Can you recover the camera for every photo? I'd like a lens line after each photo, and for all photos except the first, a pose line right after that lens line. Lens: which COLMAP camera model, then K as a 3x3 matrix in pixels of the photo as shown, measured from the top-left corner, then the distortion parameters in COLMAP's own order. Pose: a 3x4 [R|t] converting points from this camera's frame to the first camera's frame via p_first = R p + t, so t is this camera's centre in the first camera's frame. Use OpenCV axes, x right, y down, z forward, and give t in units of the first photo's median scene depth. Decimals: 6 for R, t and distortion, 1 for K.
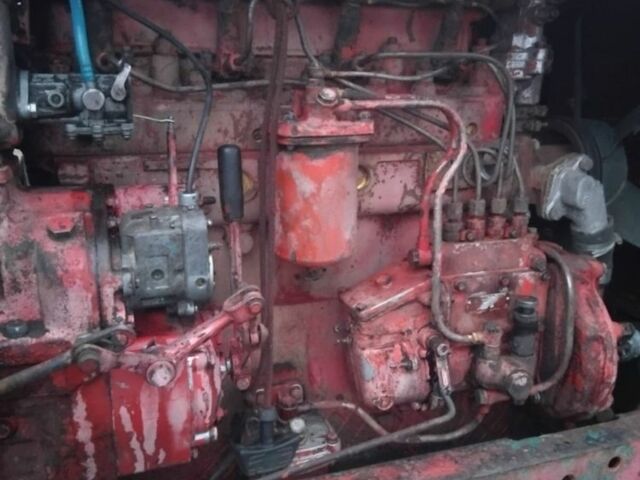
lens RADIAL K [[634.4, 0, 320.0], [0, 634.4, 240.0], [0, 0, 1]] dist [0.152788, -0.301929]
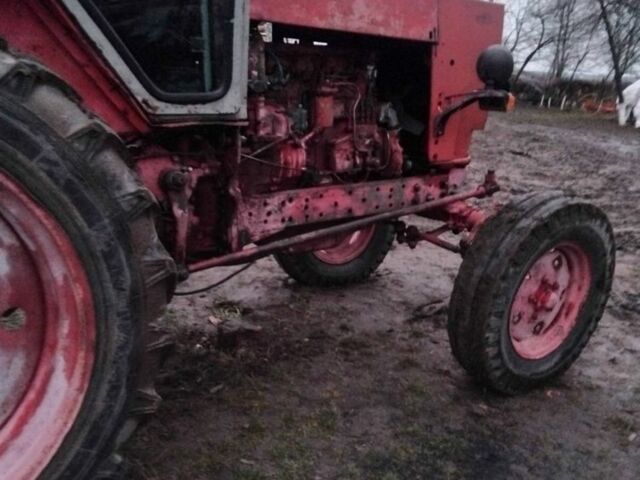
lens RADIAL K [[634.4, 0, 320.0], [0, 634.4, 240.0], [0, 0, 1]] dist [0.152788, -0.301929]
pose [[0.964326, -0.063590, 0.256967, -0.937142], [0.070364, 0.997372, -0.017242, 0.687636], [-0.255195, 0.034708, 0.966266, -2.333895]]
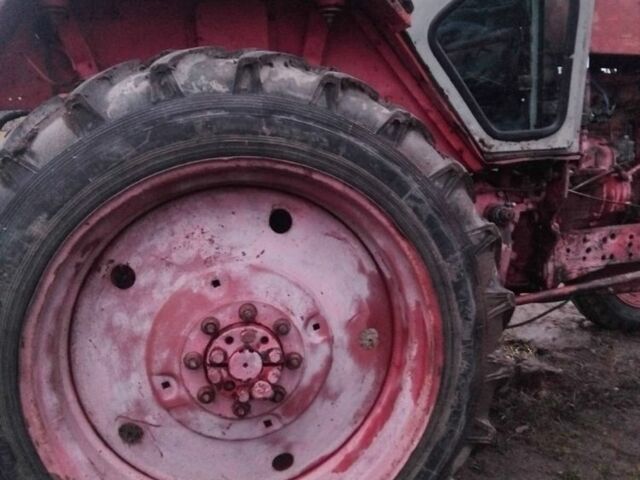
lens RADIAL K [[634.4, 0, 320.0], [0, 634.4, 240.0], [0, 0, 1]] dist [0.152788, -0.301929]
pose [[0.992276, -0.029267, -0.120544, -1.248686], [0.018608, 0.995892, -0.088621, 0.682315], [0.122642, 0.085694, 0.988744, -2.388986]]
